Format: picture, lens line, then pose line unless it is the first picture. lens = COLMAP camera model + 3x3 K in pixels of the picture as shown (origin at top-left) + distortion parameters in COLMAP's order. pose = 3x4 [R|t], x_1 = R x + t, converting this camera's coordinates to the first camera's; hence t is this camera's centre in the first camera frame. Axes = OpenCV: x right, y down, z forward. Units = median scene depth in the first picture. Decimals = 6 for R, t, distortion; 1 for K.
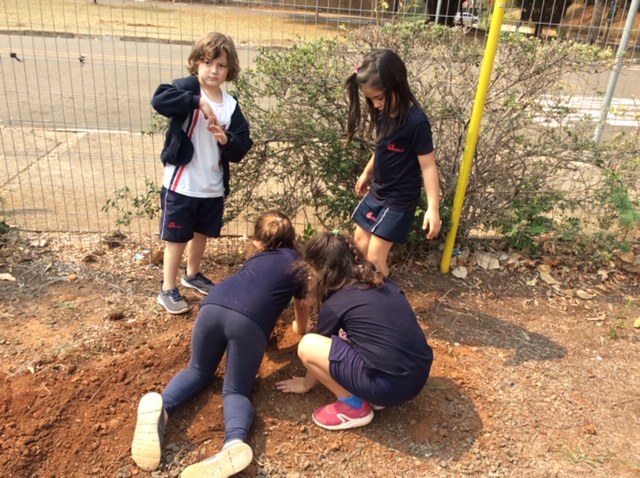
lens RADIAL K [[587.3, 0, 303.0], [0, 587.3, 240.0], [0, 0, 1]] dist [0.091655, -0.146257]
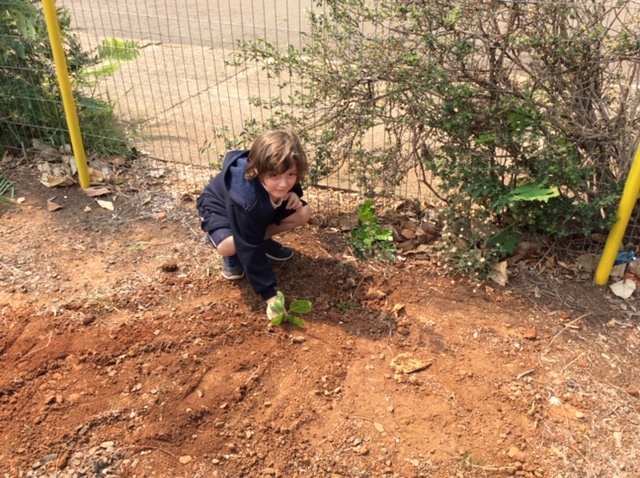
lens RADIAL K [[587.3, 0, 303.0], [0, 587.3, 240.0], [0, 0, 1]] dist [0.091655, -0.146257]
pose [[0.904111, 0.159986, -0.396216, 0.199400], [-0.112347, 0.983640, 0.140818, -0.057308], [0.412263, -0.082802, 0.907294, 0.229222]]
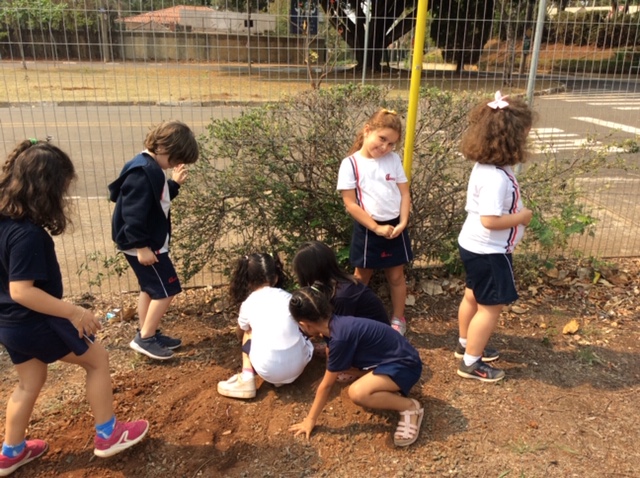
lens RADIAL K [[592.4, 0, 303.0], [0, 592.4, 240.2], [0, 0, 1]] dist [0.094010, -0.152295]
pose [[0.992214, -0.088728, 0.087398, -0.018667], [0.094899, 0.993080, -0.069177, 0.001276], [-0.080655, 0.076933, 0.993769, -0.102373]]
